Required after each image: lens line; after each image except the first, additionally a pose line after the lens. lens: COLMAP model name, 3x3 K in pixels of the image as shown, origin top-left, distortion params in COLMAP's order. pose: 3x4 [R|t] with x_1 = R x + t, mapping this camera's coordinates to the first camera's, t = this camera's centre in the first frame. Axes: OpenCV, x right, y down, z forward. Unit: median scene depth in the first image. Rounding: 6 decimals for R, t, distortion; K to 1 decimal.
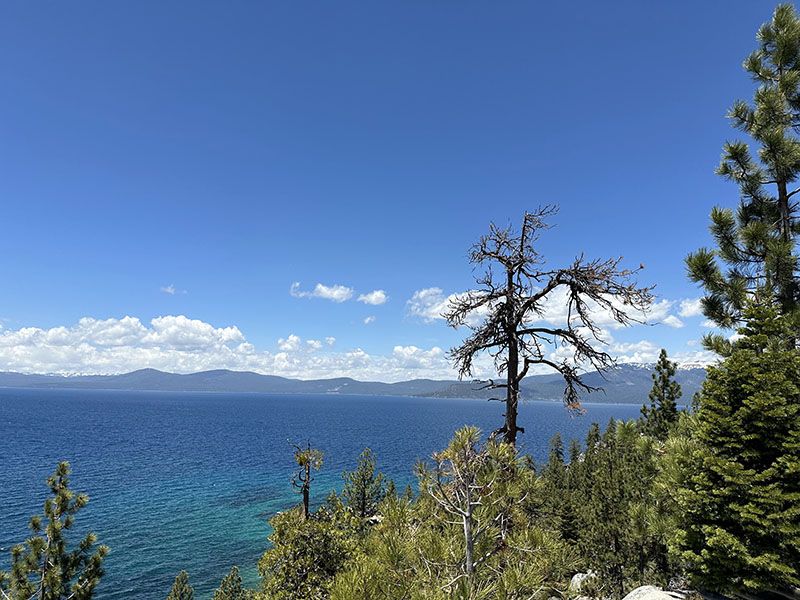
lens RADIAL K [[556.7, 0, 400.5], [0, 556.7, 293.7], [0, 0, 1]] dist [0.022175, -0.029173]
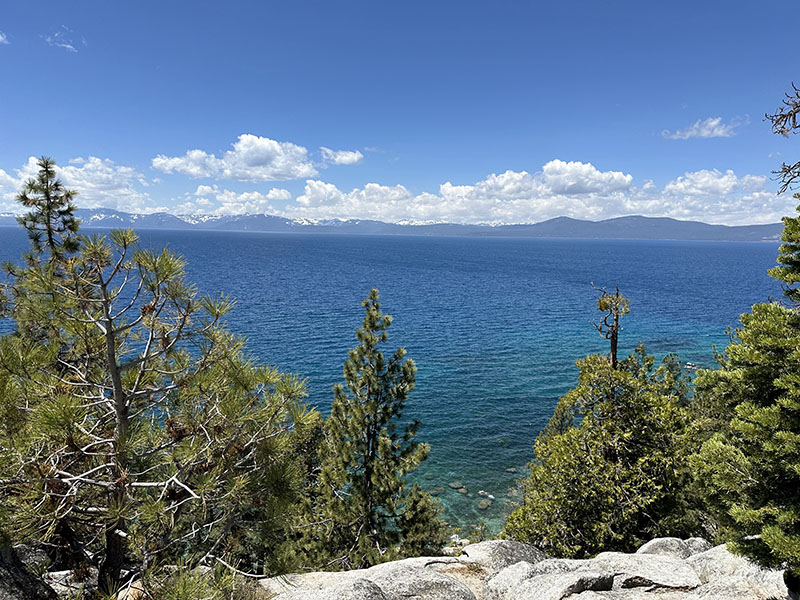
lens RADIAL K [[554.6, 0, 403.3], [0, 554.6, 293.1], [0, 0, 1]] dist [0.073715, -0.090885]
pose [[0.756755, 0.060046, -0.650935, 0.187917], [0.115889, 0.967676, 0.223992, 0.036627], [0.643344, -0.244943, 0.725335, 0.131152]]
